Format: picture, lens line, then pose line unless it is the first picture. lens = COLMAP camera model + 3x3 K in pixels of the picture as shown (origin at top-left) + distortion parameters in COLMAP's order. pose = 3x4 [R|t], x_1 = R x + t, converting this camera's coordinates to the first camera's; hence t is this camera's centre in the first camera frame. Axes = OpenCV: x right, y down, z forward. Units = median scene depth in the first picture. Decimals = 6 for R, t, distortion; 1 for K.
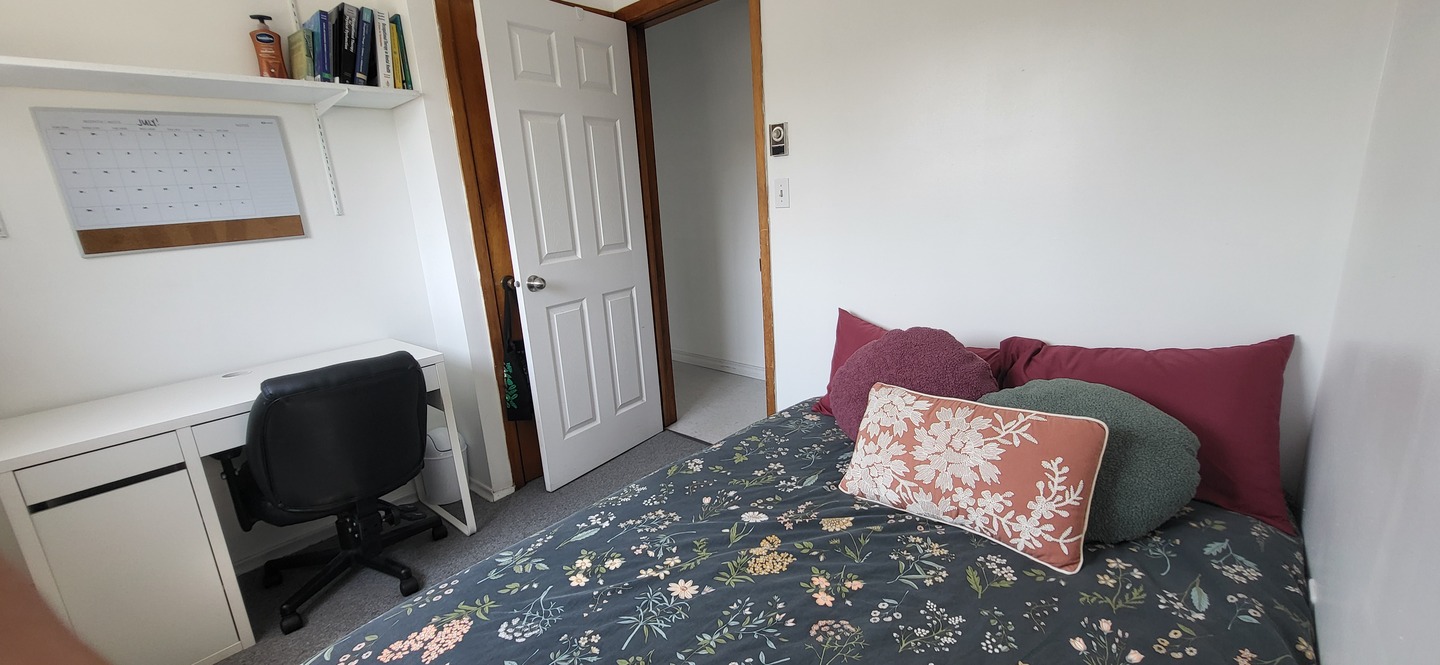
lens RADIAL K [[571.5, 0, 720.7], [0, 571.5, 332.1], [0, 0, 1]] dist [0.002734, -0.000131]
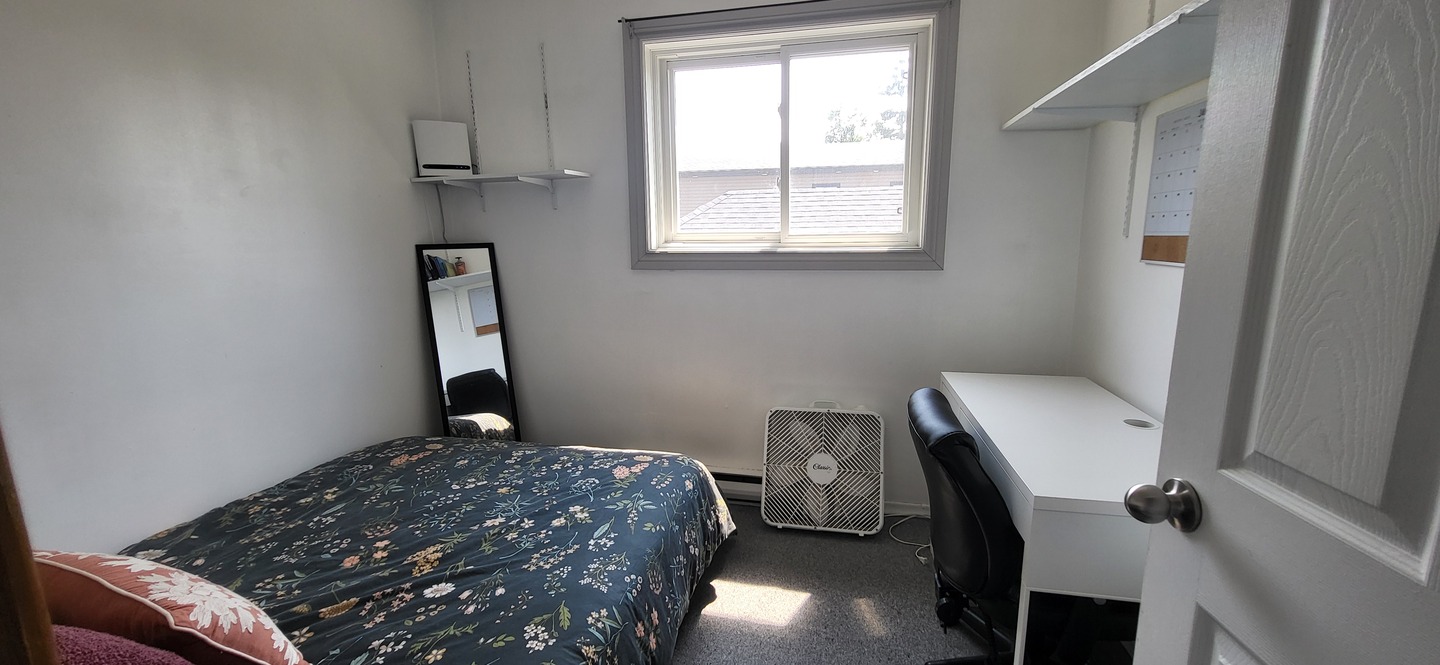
lens RADIAL K [[571.5, 0, 718.7], [0, 571.5, 339.3], [0, 0, 1]] dist [0.002734, -0.000131]
pose [[-0.865529, 0.160424, -0.474472, 0.042559], [-0.057553, 0.909186, 0.412394, -0.473207], [0.497541, 0.384246, -0.777694, 1.817688]]
